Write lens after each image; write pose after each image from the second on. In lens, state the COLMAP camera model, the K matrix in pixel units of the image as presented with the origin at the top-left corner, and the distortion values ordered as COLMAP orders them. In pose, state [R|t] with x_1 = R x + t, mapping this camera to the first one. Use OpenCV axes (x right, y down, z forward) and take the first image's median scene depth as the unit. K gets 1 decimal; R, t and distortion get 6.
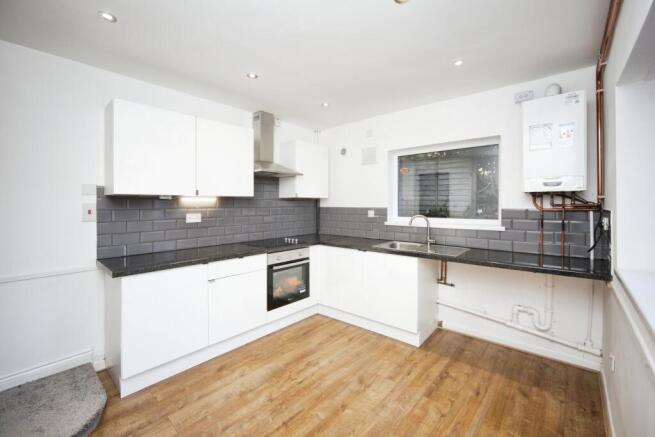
lens RADIAL K [[271.5, 0, 329.0], [0, 271.5, 205.7], [0, 0, 1]] dist [-0.001166, -0.000082]
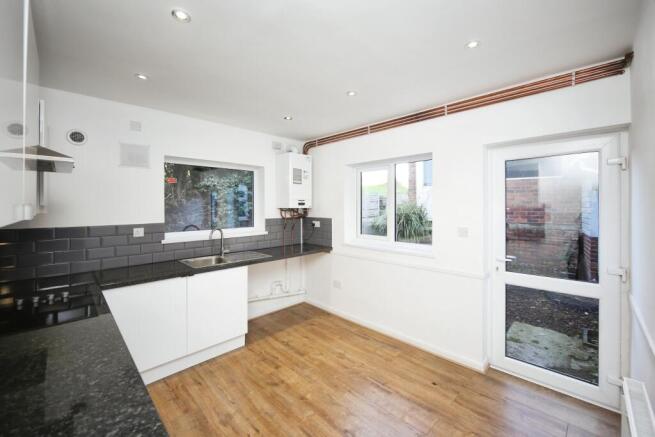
lens RADIAL K [[271.5, 0, 329.0], [0, 271.5, 205.7], [0, 0, 1]] dist [-0.001166, -0.000082]
pose [[0.079729, 0.002828, 0.996813, -0.858485], [0.013808, 0.999897, -0.003941, -0.052819], [-0.996721, 0.014078, 0.079681, 0.624489]]
